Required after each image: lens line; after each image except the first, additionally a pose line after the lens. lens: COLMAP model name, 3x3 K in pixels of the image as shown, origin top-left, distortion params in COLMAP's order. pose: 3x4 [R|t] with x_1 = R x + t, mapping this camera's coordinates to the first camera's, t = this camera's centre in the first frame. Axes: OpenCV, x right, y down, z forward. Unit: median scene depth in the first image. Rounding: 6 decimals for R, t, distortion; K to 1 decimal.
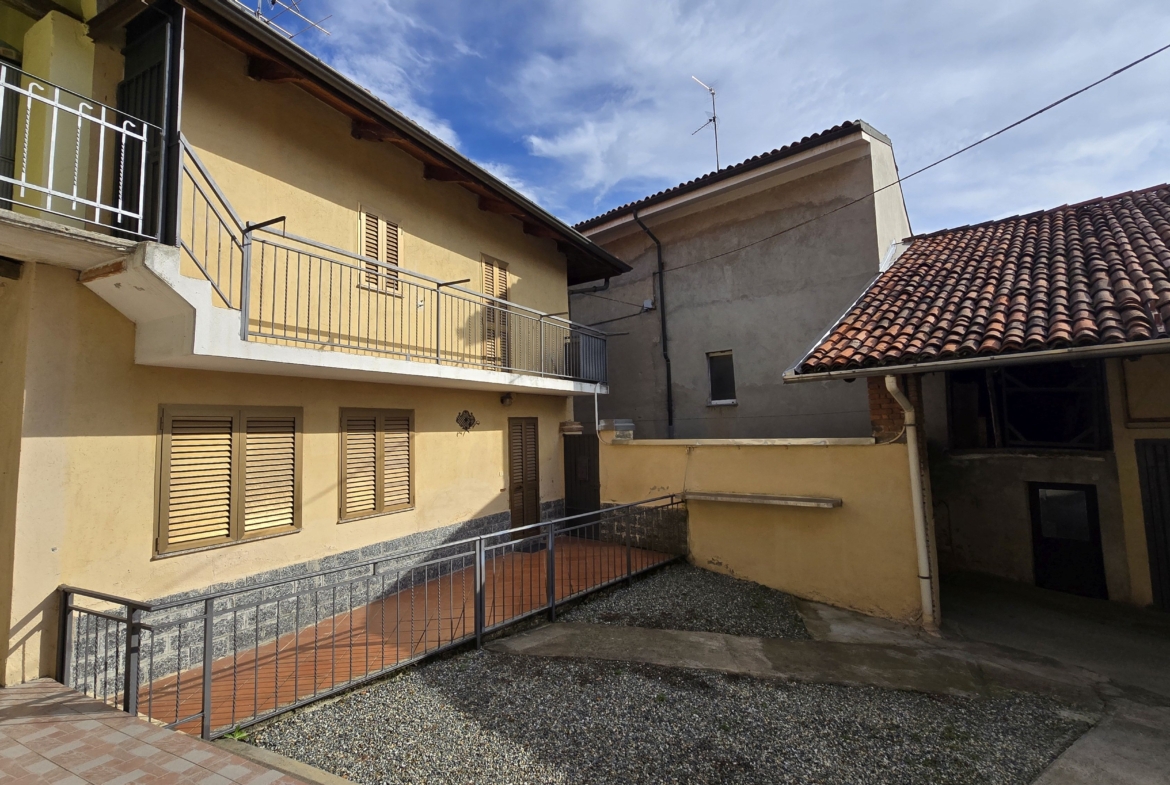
lens RADIAL K [[576.0, 0, 585.5], [0, 576.0, 387.8], [0, 0, 1]] dist [0.000511, -0.000489]
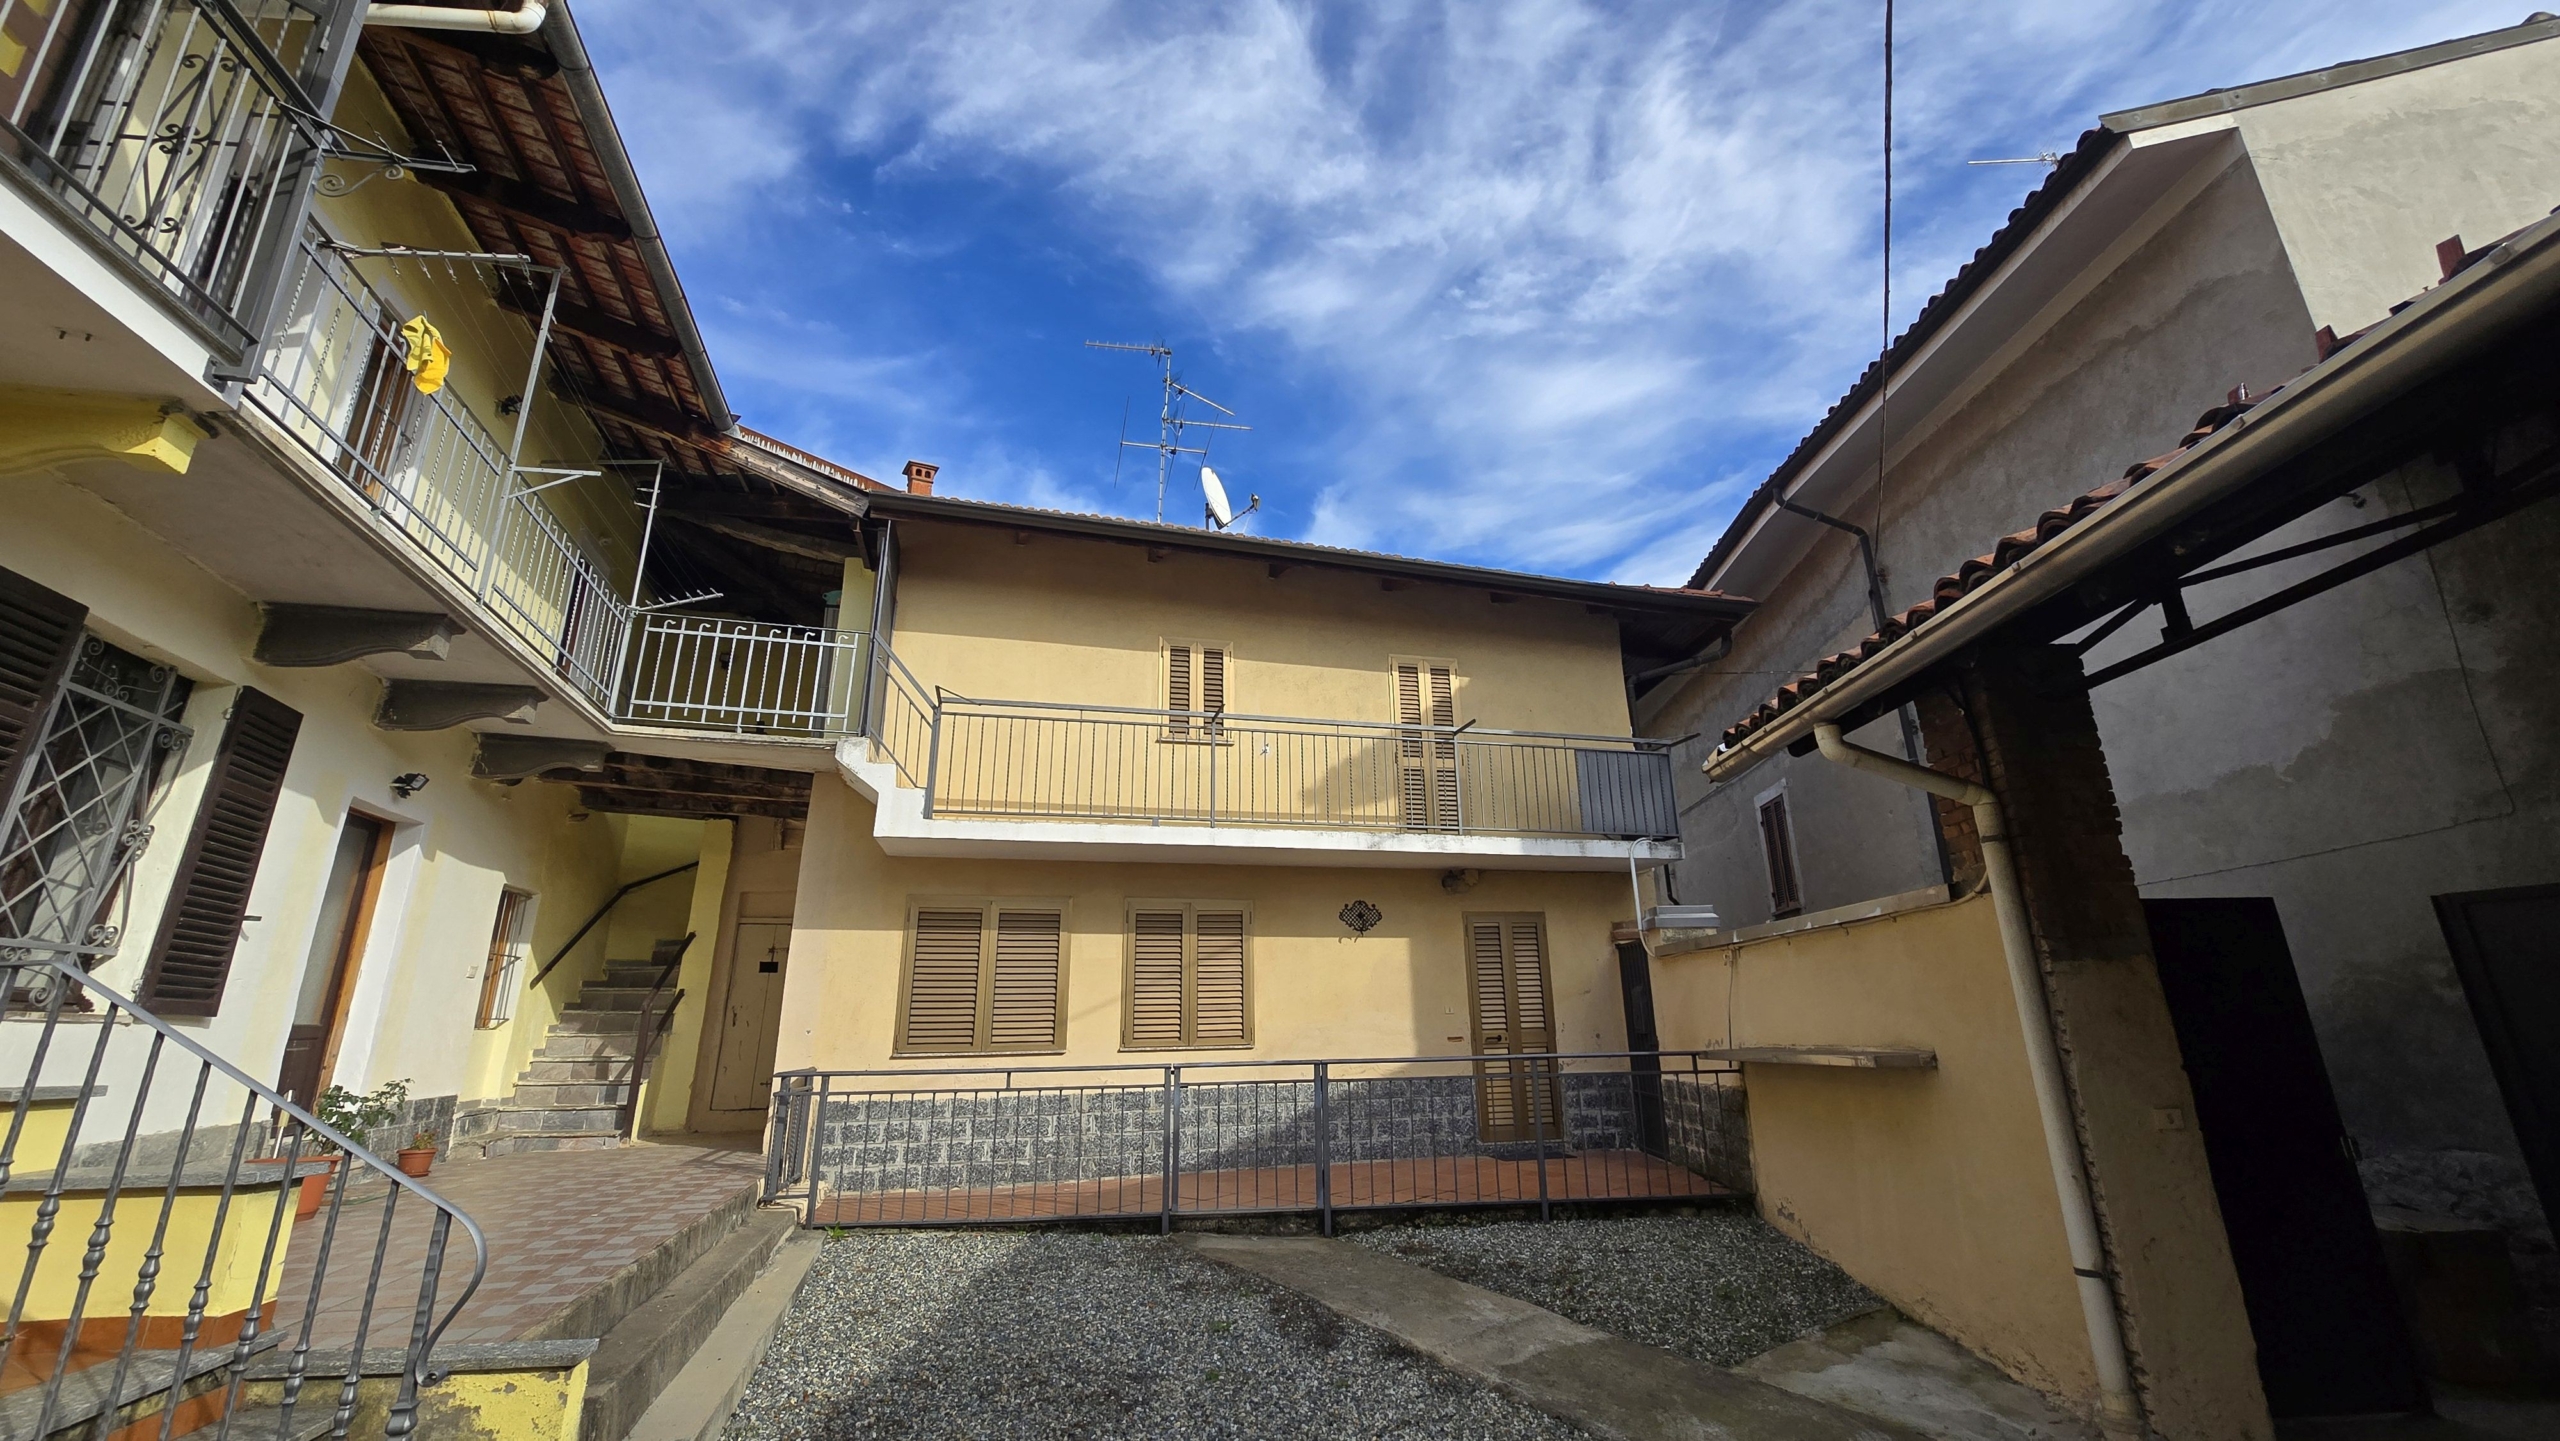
lens RADIAL K [[1054.9, 0, 1278.9], [0, 1054.9, 709.8], [0, 0, 1]] dist [0.003461, -0.000380]
pose [[0.666887, -0.200696, -0.717624, 0.613685], [0.050510, 0.973007, -0.225179, 0.092092], [0.743445, 0.113921, 0.659023, 0.140225]]
